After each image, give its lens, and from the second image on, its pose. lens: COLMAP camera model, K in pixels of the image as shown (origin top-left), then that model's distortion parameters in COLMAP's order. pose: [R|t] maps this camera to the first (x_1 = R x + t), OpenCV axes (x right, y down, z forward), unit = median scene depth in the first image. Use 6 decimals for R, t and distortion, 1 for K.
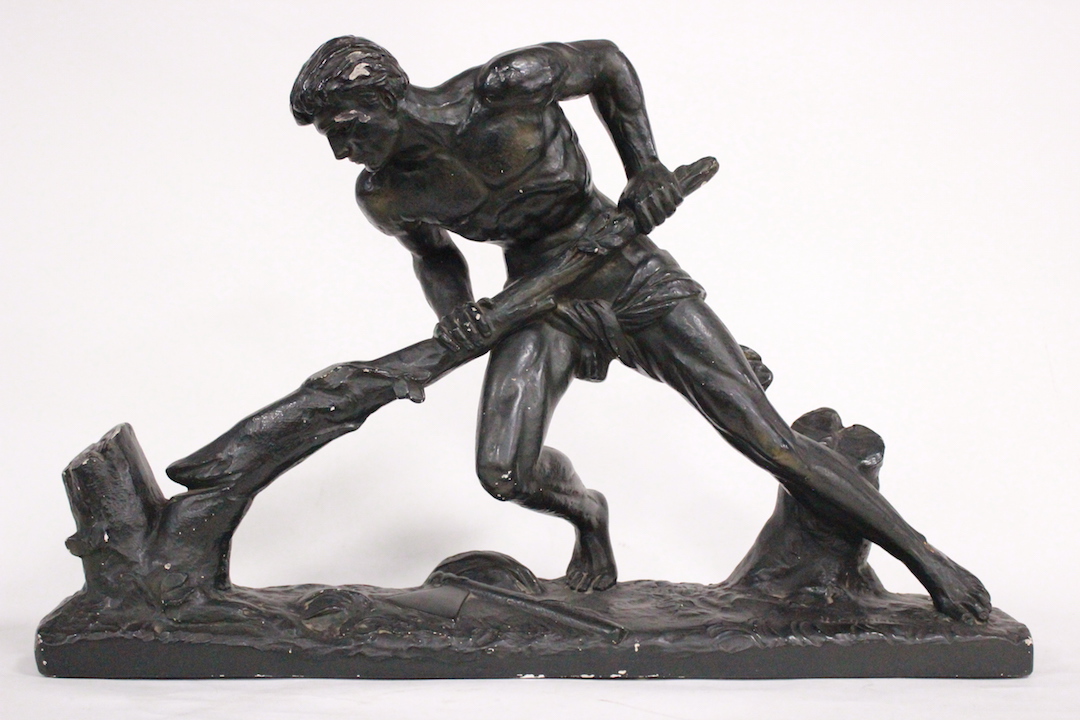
lens RADIAL K [[1800.5, 0, 540.0], [0, 1800.5, 360.0], [0, 0, 1]] dist [0.009115, 0.089651]
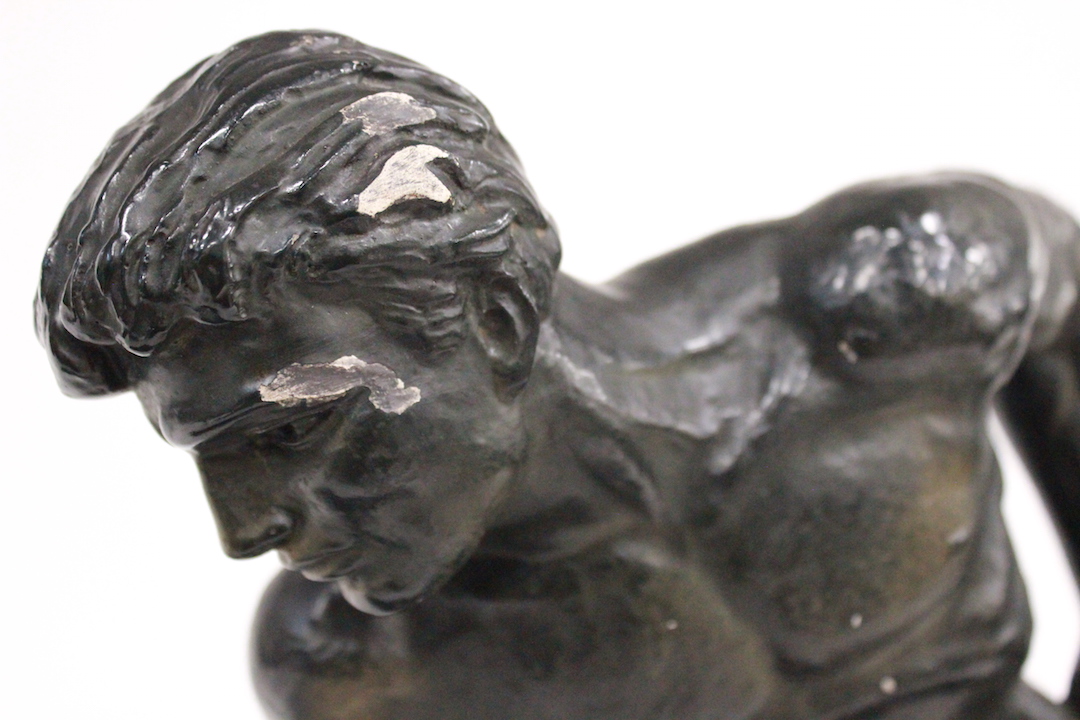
lens RADIAL K [[1438.3, 0, 540.0], [0, 1438.3, 360.0], [0, 0, 1]] dist [-0.108439, 0.012129]
pose [[0.955716, 0.078602, 0.283598, -0.128585], [-0.048573, 0.992586, -0.111417, -0.117919], [-0.290253, 0.092708, 0.952449, 0.815135]]
